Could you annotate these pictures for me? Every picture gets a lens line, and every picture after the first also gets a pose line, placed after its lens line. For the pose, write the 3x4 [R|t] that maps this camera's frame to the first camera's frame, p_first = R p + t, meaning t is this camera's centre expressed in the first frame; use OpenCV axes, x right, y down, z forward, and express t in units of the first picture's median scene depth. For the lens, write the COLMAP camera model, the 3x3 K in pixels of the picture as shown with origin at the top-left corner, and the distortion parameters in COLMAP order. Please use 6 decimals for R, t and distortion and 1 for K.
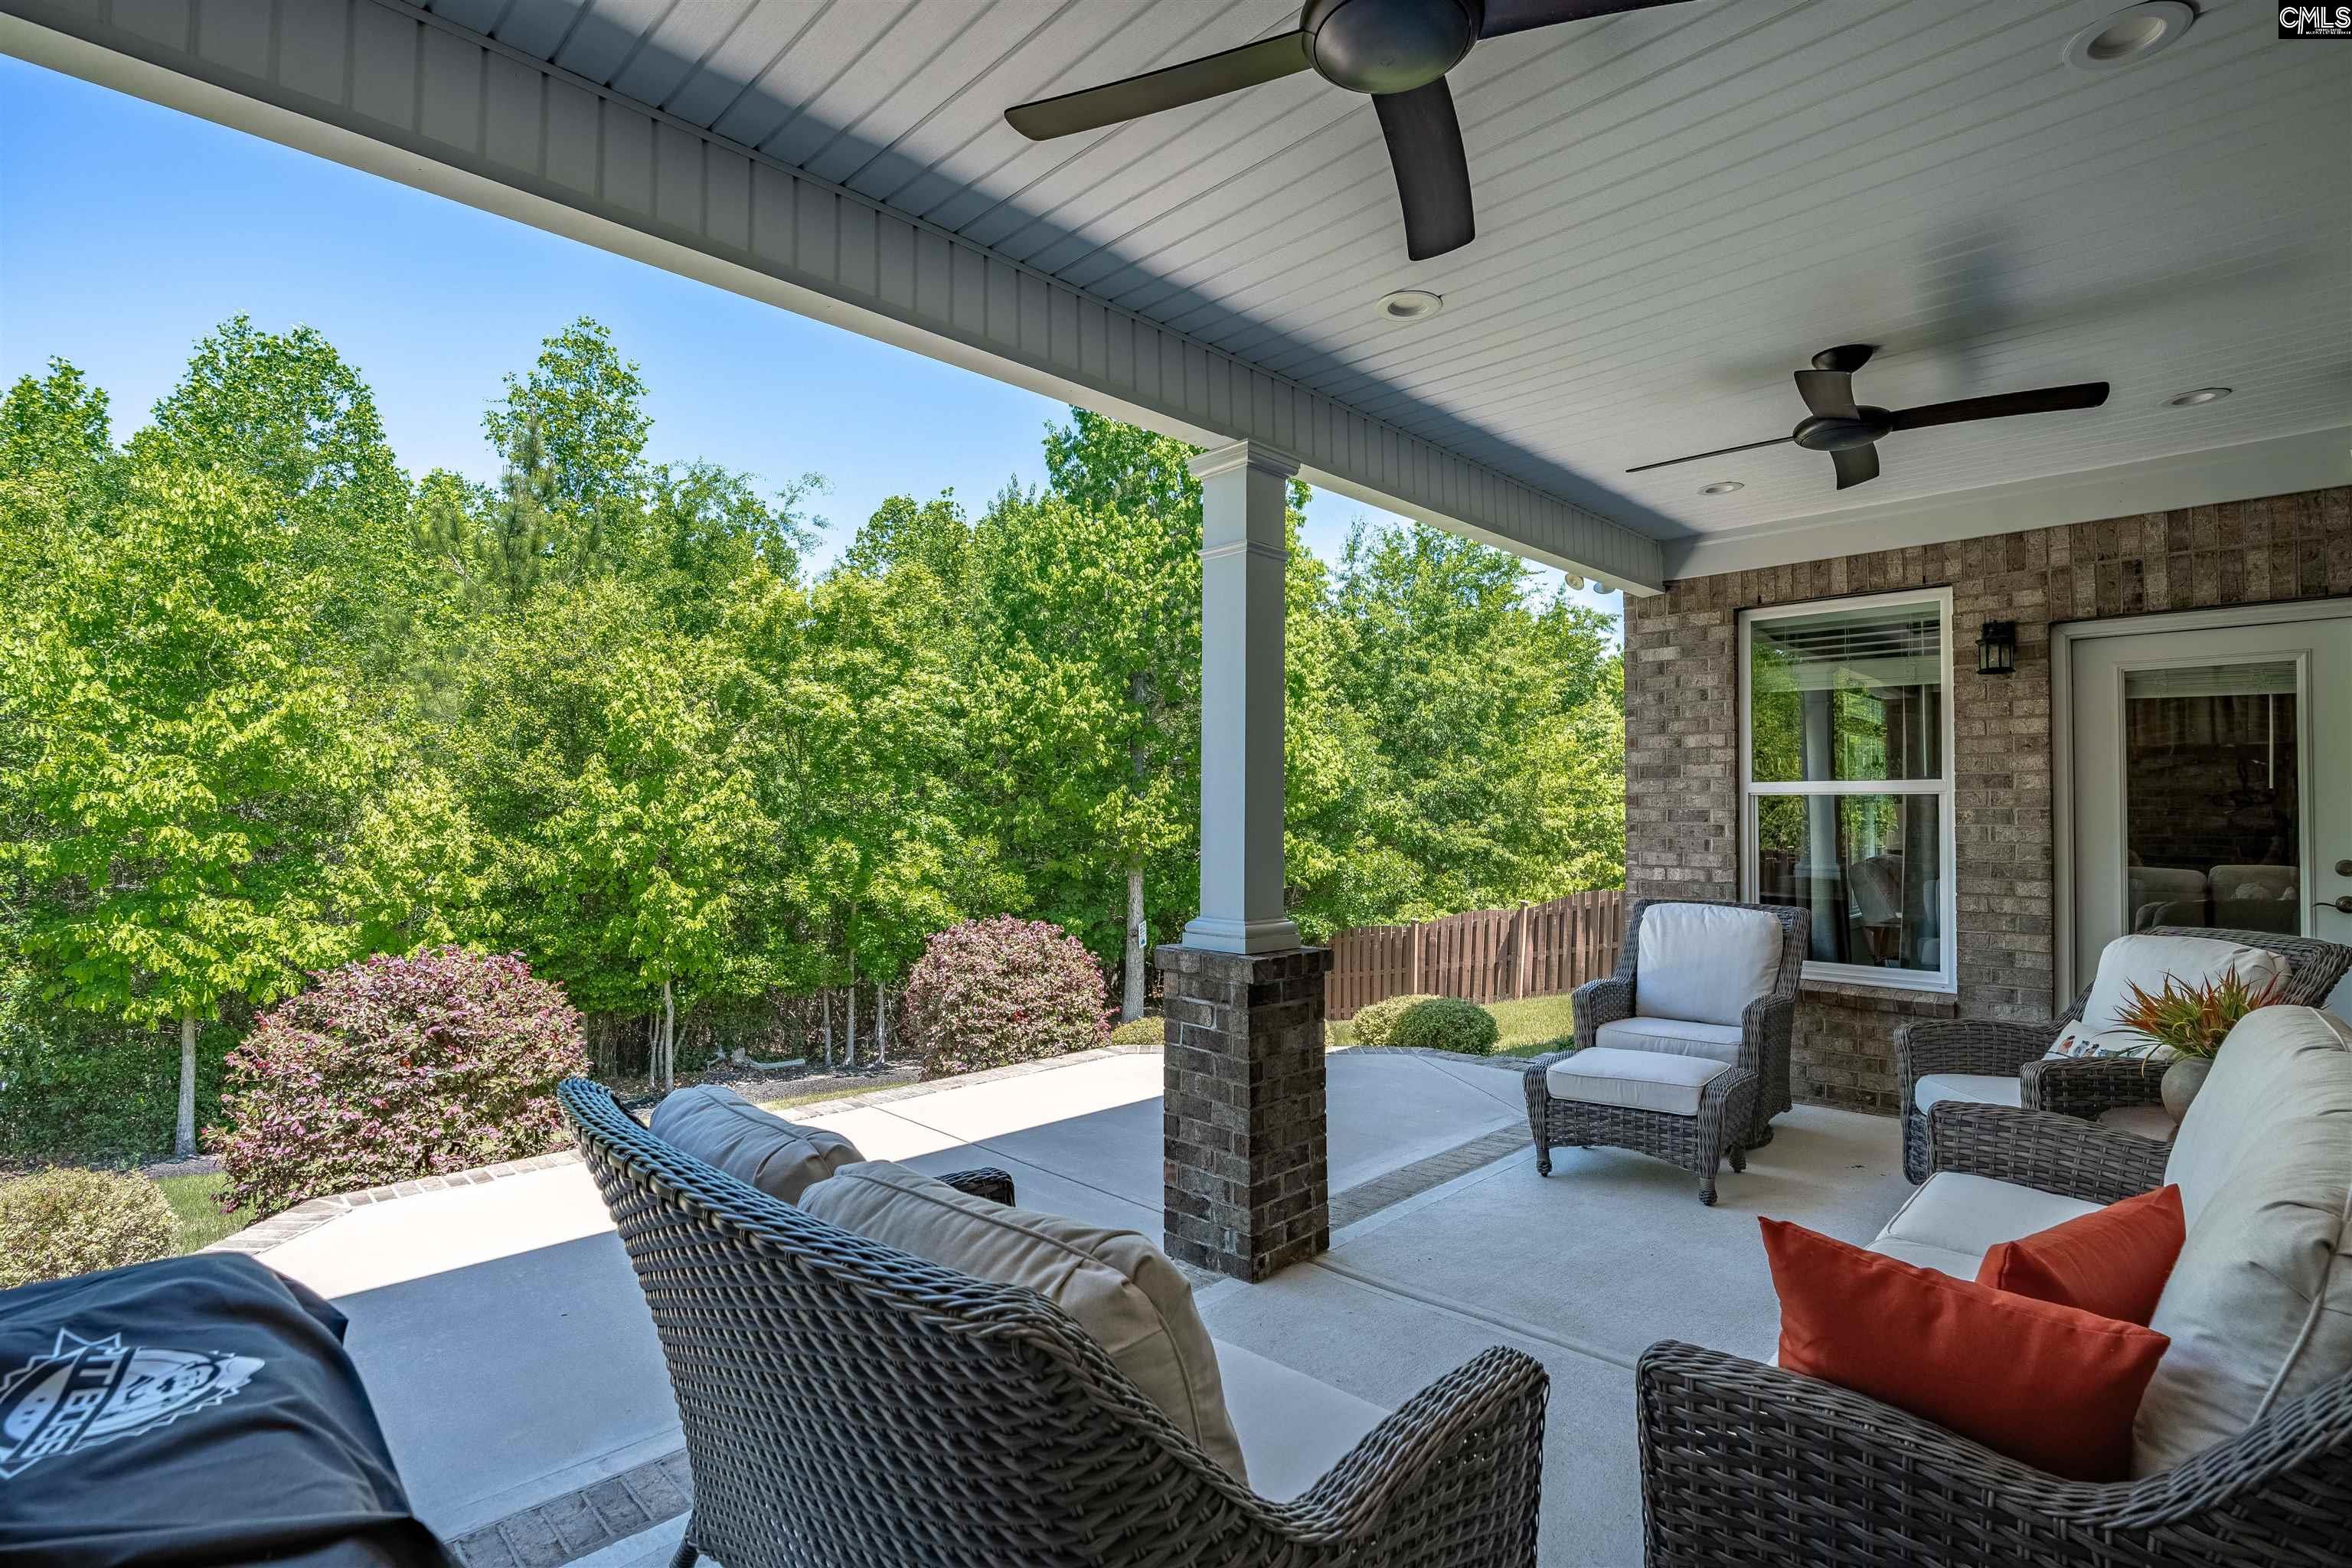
lens RADIAL K [[1111.3, 0, 1194.5], [0, 1111.3, 790.4], [0, 0, 1]] dist [-0.022822, 0.002008]
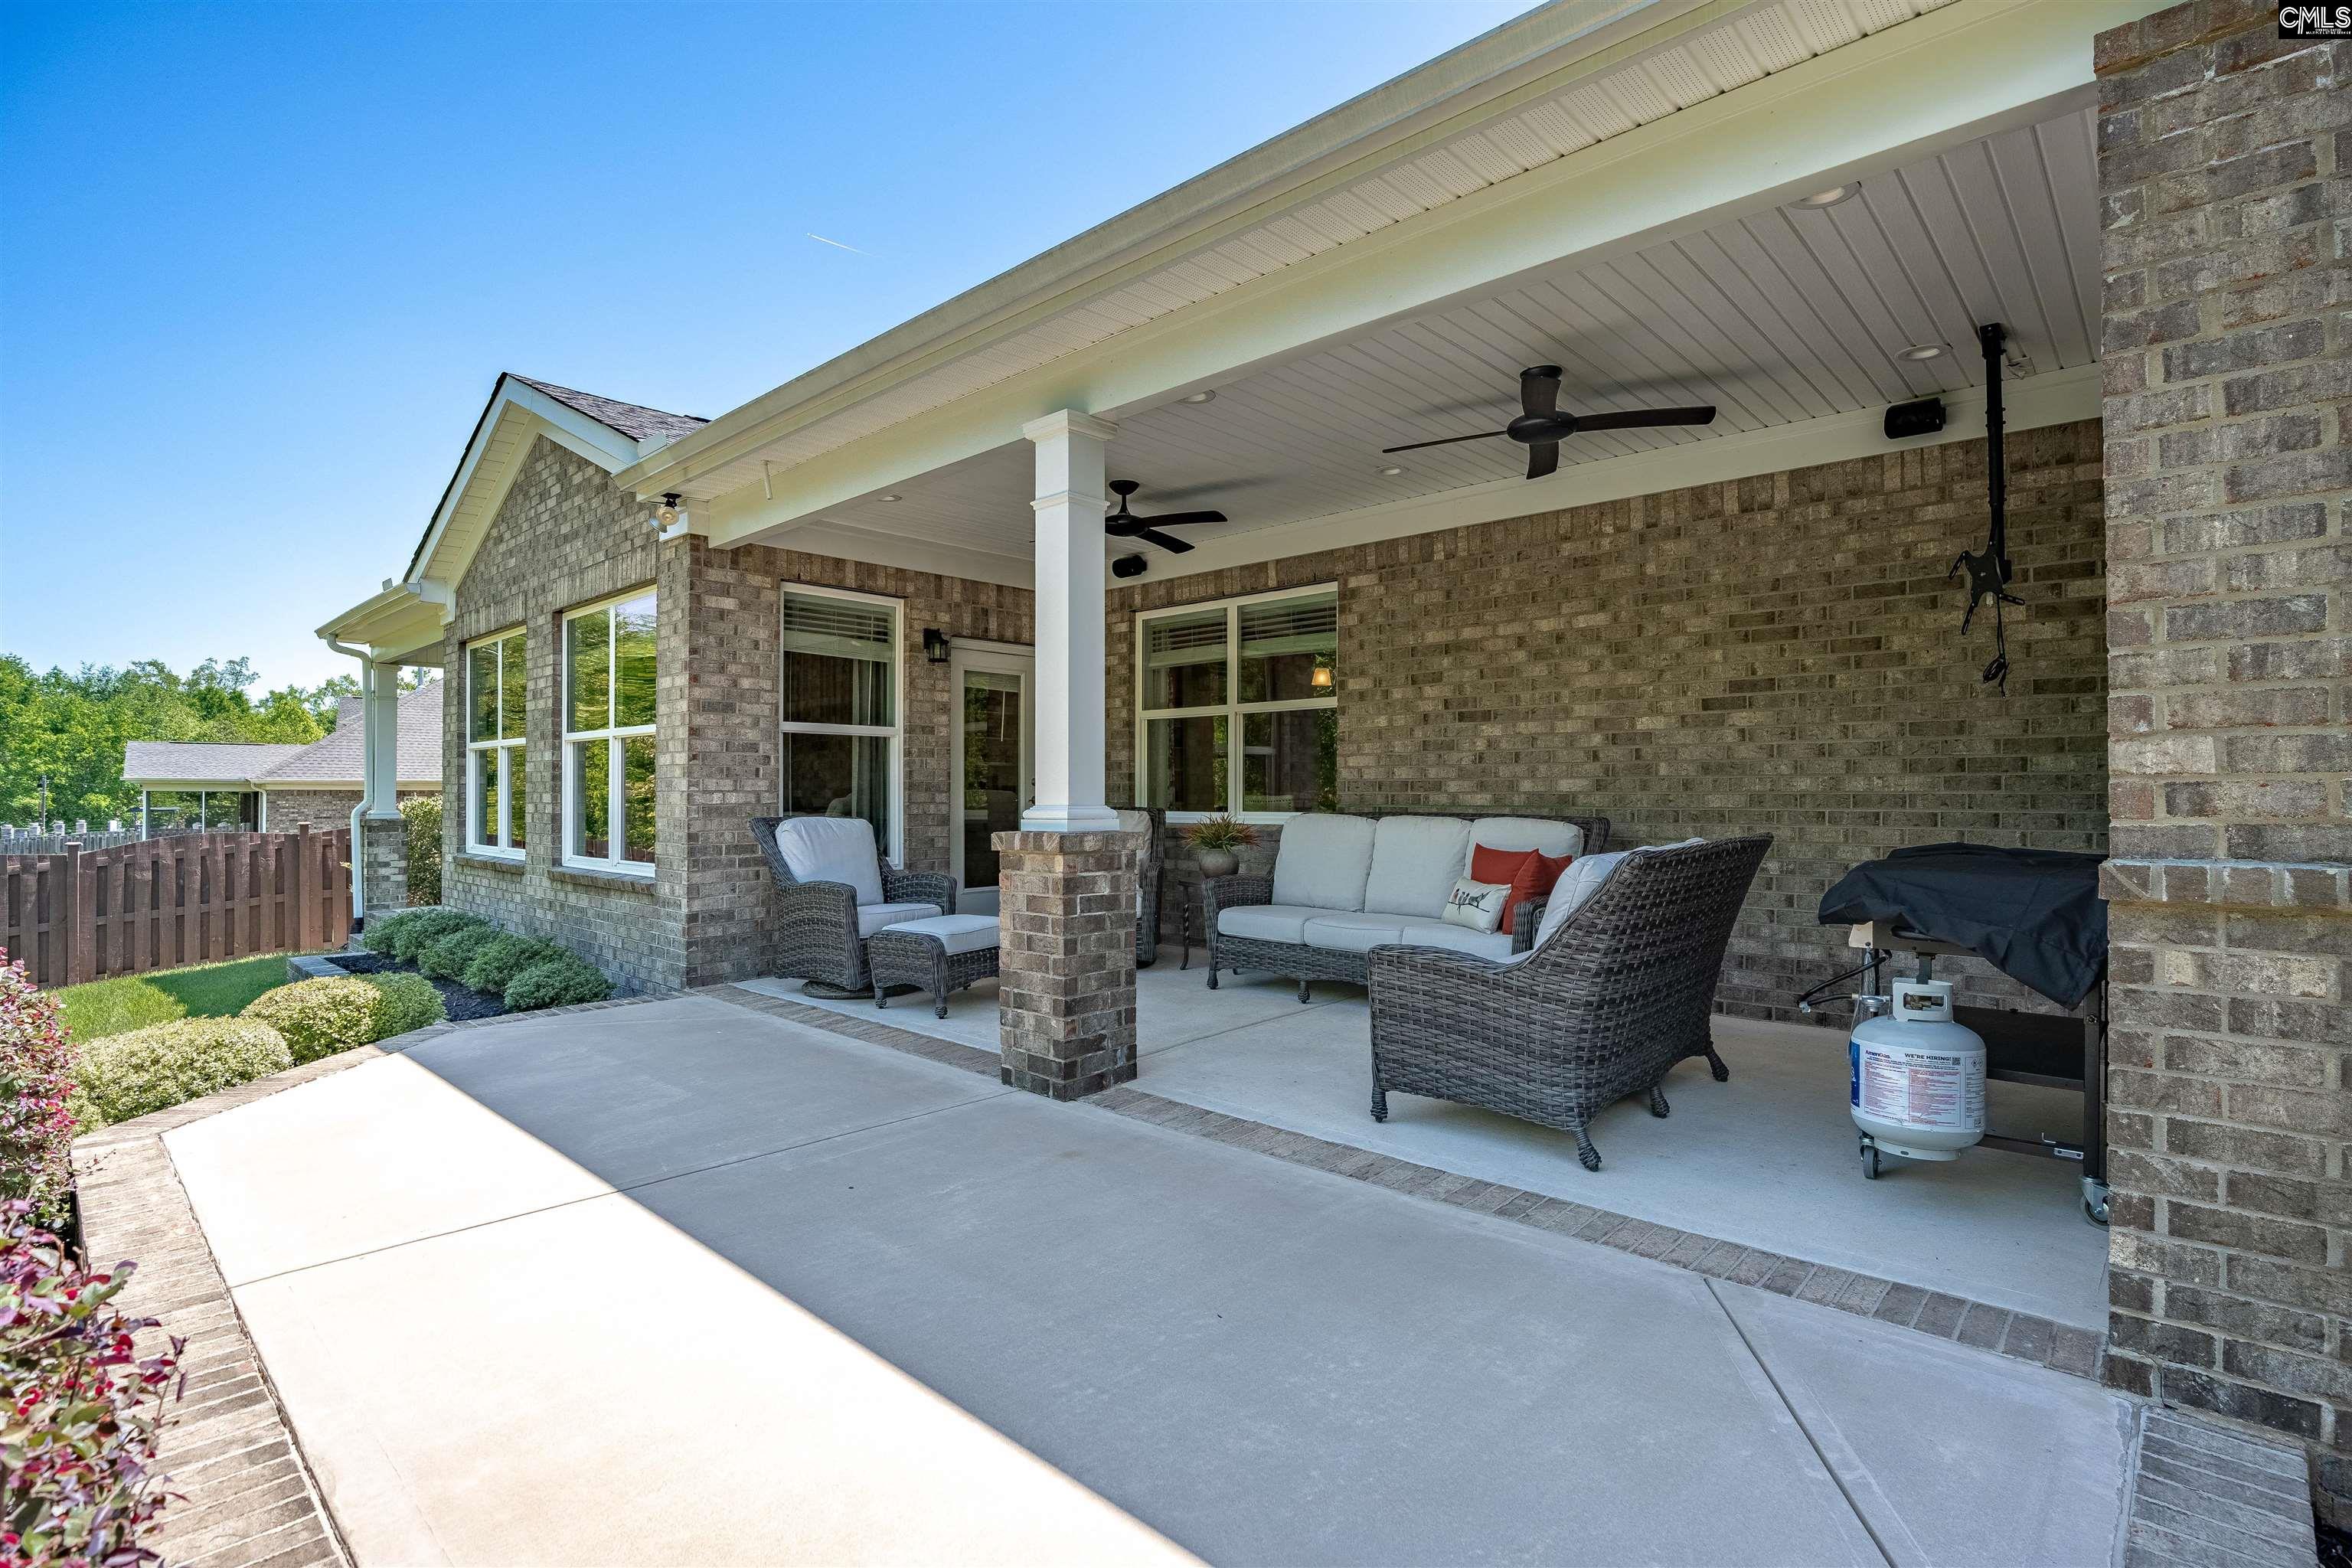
lens RADIAL K [[1111.3, 0, 1185.9], [0, 1111.3, 787.4], [0, 0, 1]] dist [-0.022822, 0.002008]
pose [[-0.031487, 0.002340, 0.999501, -0.772020], [-0.018673, 0.999821, -0.002929, 0.063575], [-0.999330, -0.018756, -0.031437, 0.605906]]
